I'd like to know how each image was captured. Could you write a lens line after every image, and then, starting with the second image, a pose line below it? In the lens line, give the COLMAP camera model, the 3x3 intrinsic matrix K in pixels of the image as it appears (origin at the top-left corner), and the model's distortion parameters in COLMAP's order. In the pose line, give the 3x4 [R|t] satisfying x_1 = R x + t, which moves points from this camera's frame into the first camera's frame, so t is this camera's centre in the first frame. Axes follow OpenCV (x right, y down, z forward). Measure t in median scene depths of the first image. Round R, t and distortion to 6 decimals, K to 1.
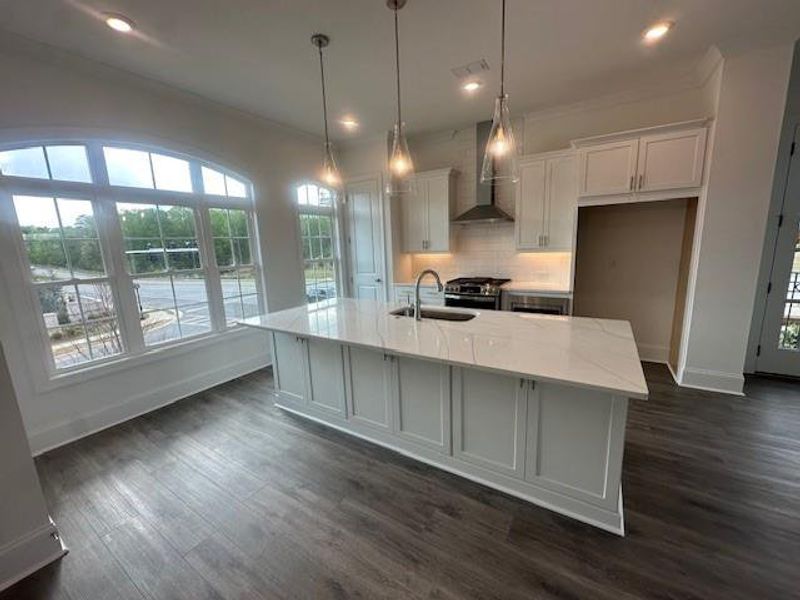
lens RADIAL K [[317.3, 0, 398.7], [0, 317.3, 301.5], [0, 0, 1]] dist [-0.009166, -0.000101]
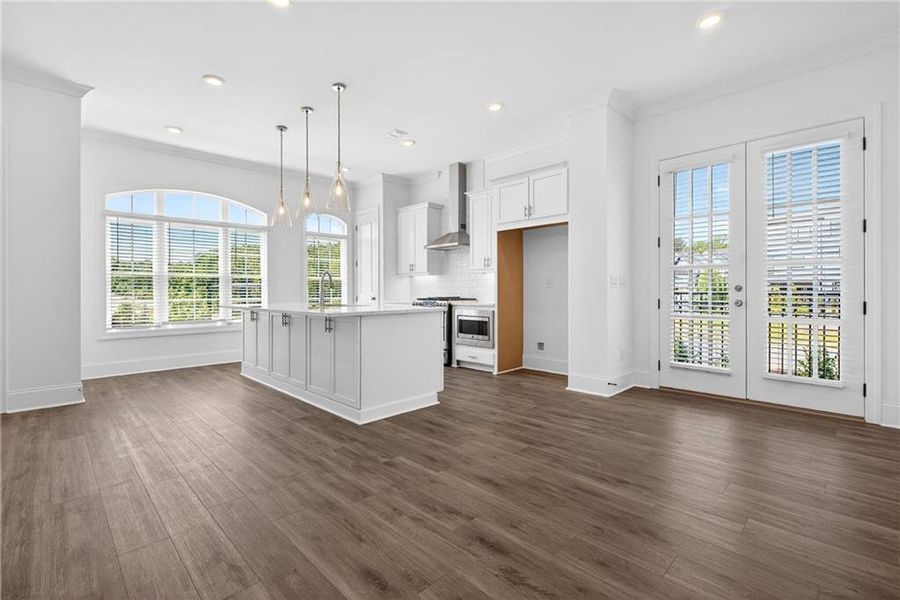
lens RADIAL K [[406.1, 0, 446.0], [0, 406.1, 292.1], [0, 0, 1]] dist [0.002186, -0.000229]
pose [[0.974013, 0.034324, -0.223877, 0.725457], [-0.073238, 0.983078, -0.167911, 0.189152], [0.214325, 0.179944, 0.960044, -0.447957]]
